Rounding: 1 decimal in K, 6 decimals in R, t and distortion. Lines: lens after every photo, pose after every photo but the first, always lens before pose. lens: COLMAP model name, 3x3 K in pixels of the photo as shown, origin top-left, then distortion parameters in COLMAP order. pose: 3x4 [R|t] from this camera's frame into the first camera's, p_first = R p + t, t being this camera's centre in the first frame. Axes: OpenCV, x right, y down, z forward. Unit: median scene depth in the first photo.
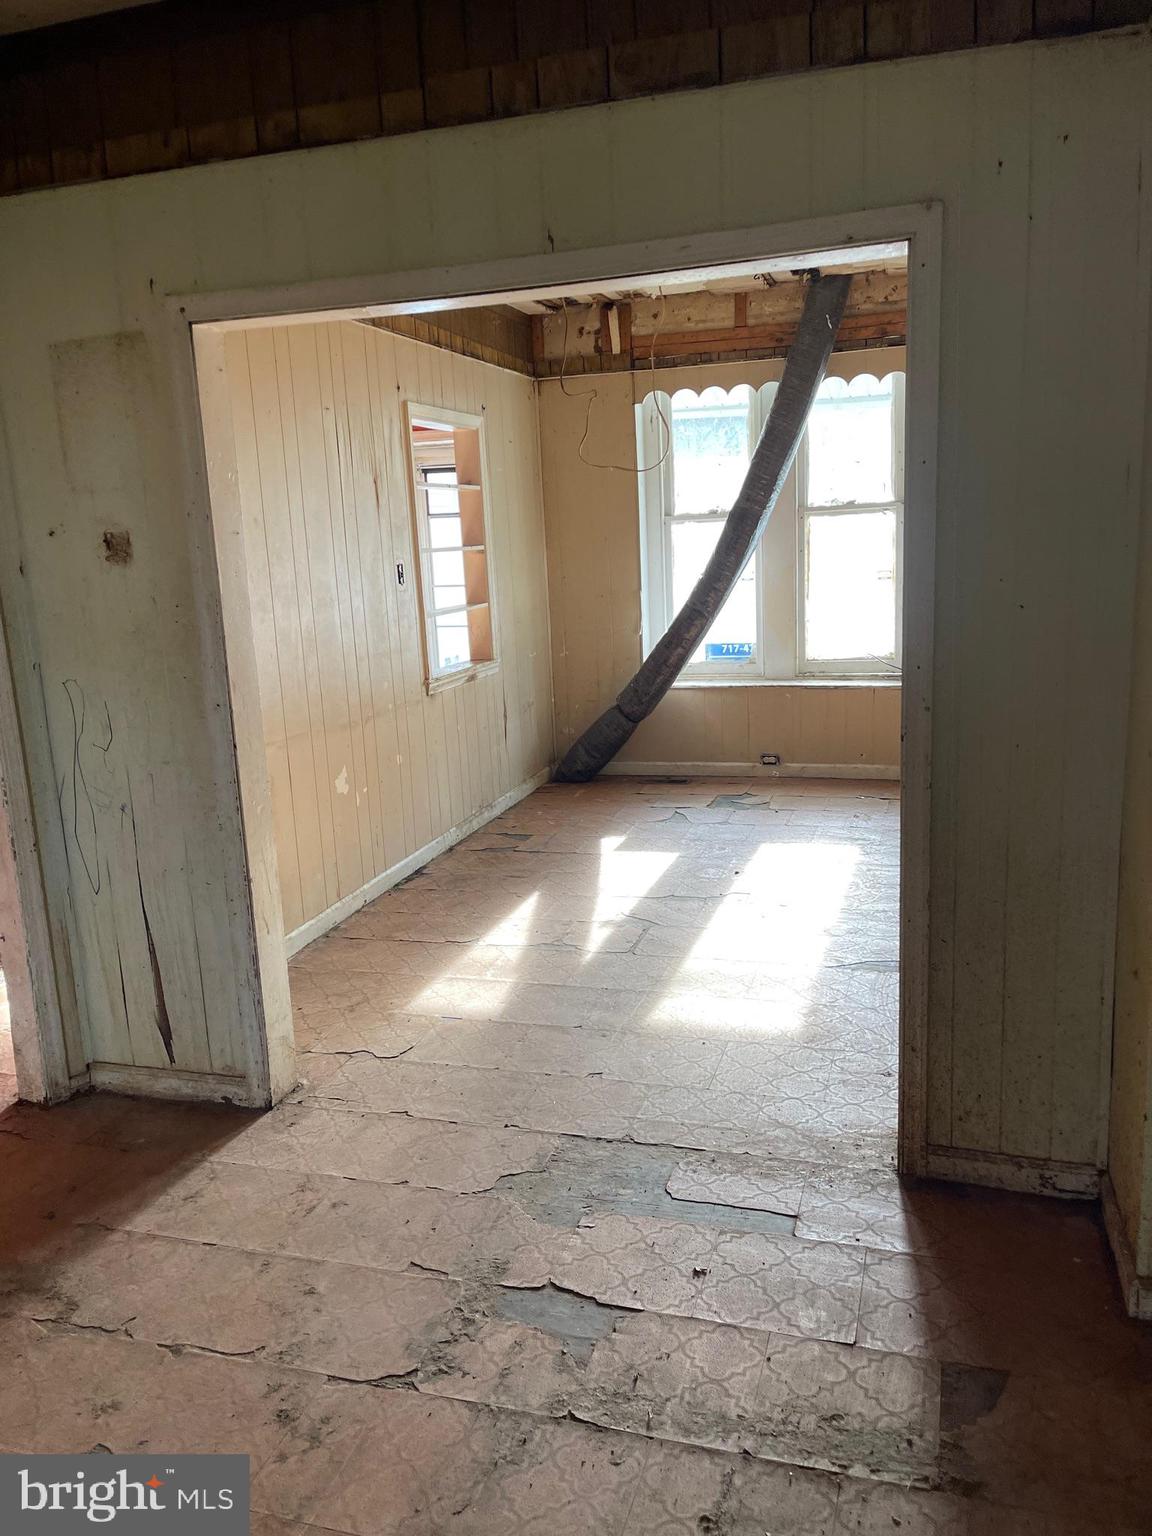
lens RADIAL K [[1156.9, 0, 589.9], [0, 1156.9, 774.2], [0, 0, 1]] dist [0.070869, -0.089287]
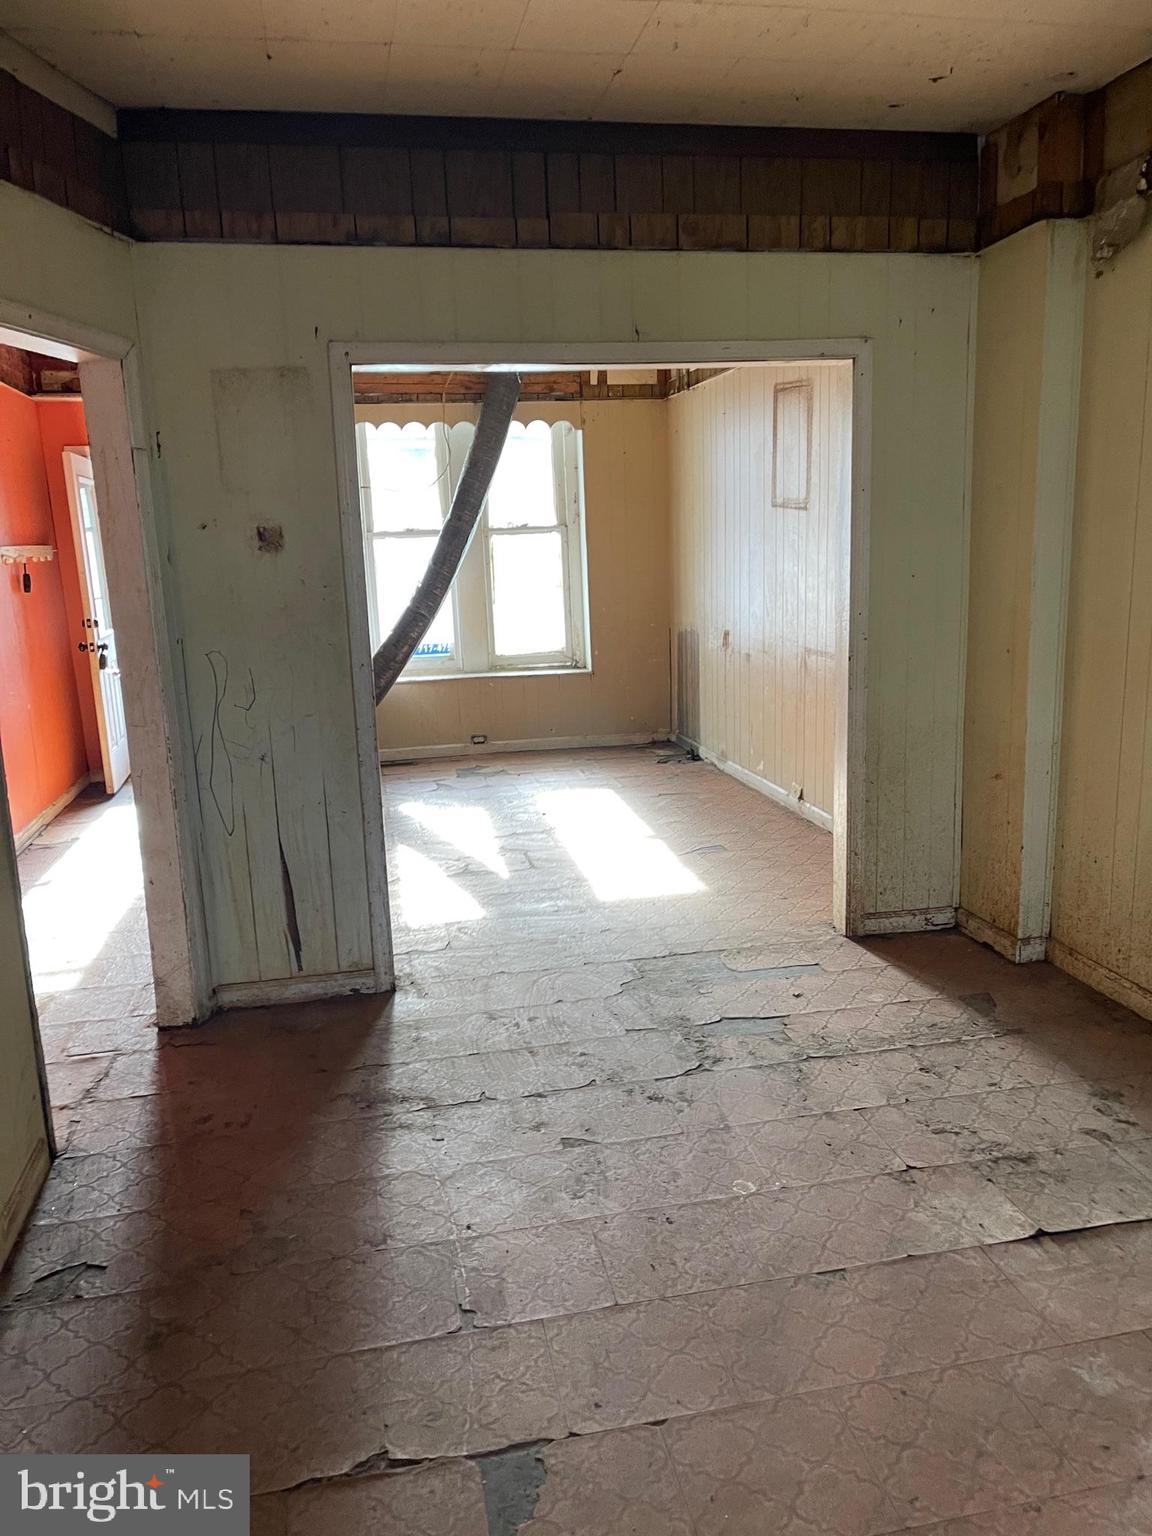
lens RADIAL K [[1156.9, 0, 592.4], [0, 1156.9, 779.4], [0, 0, 1]] dist [0.070869, -0.089287]
pose [[0.877630, -0.083663, 0.471981, -0.425419], [0.094006, 0.995570, 0.001673, 0.051702], [-0.470030, 0.042900, 0.881607, -0.133359]]
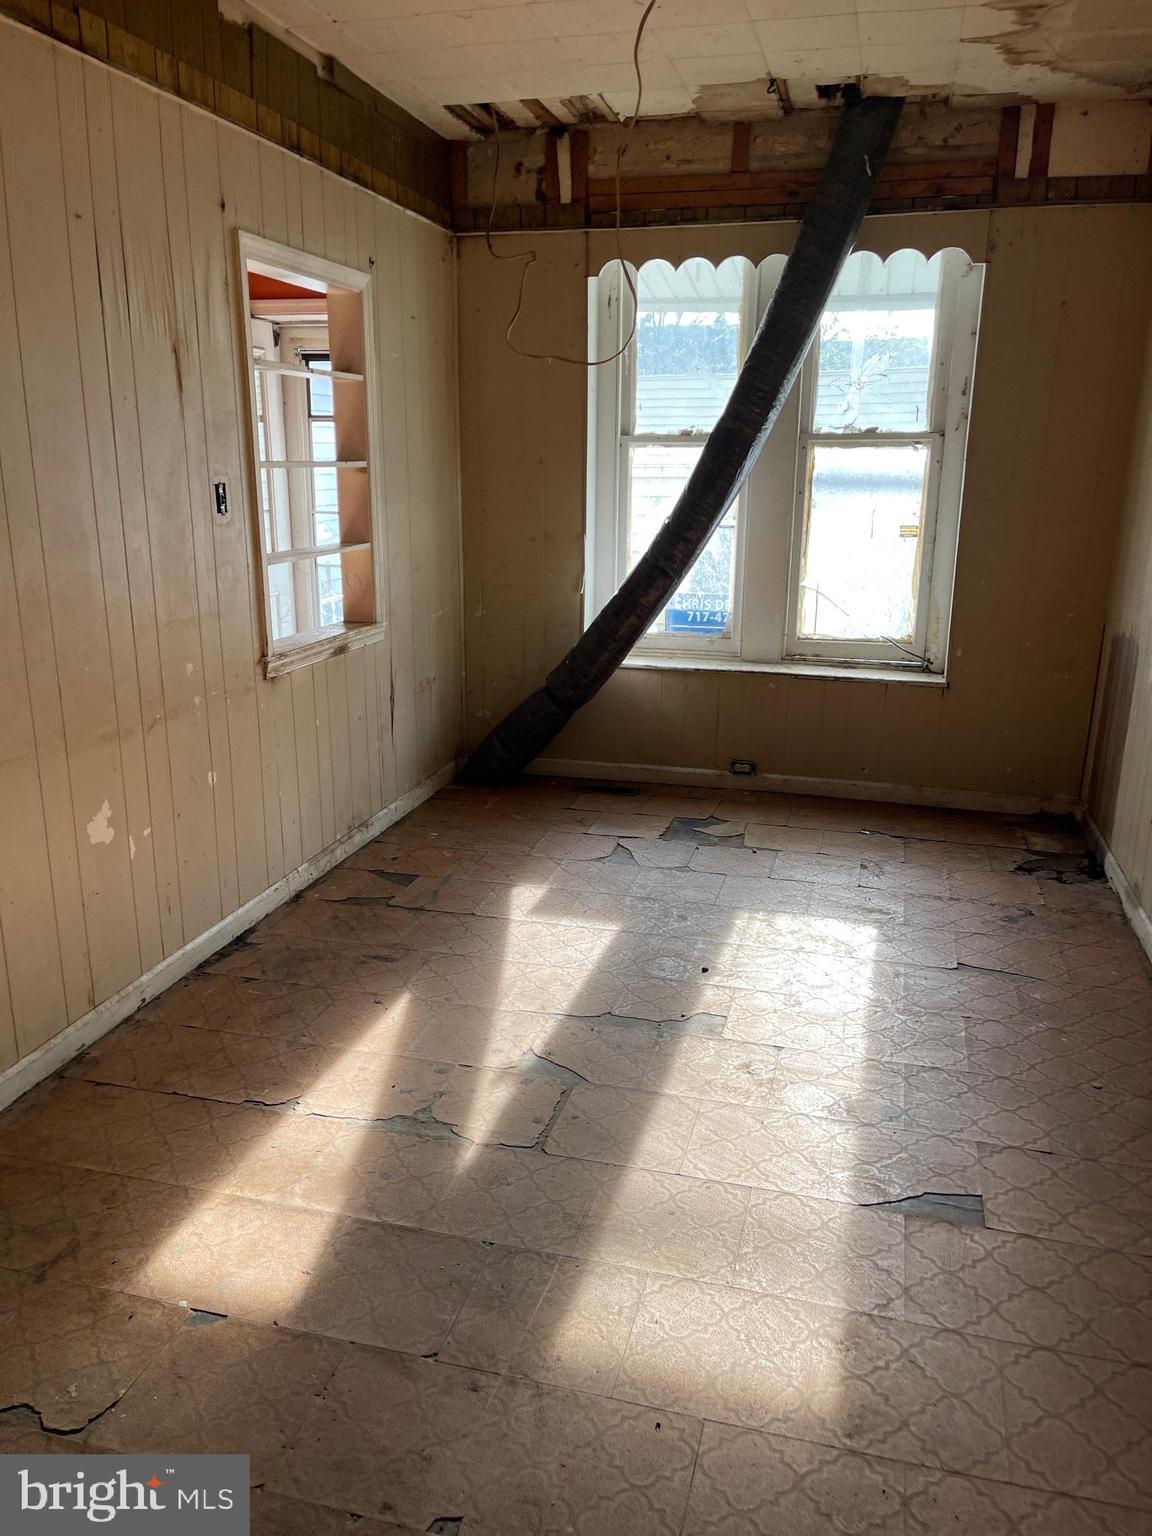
lens RADIAL K [[1156.9, 0, 572.7], [0, 1156.9, 782.5], [0, 0, 1]] dist [0.070869, -0.089287]
pose [[0.998191, 0.042950, 0.042069, 0.016122], [-0.045732, 0.996665, 0.067578, -0.069063], [-0.039026, -0.069379, 0.996827, 0.338721]]
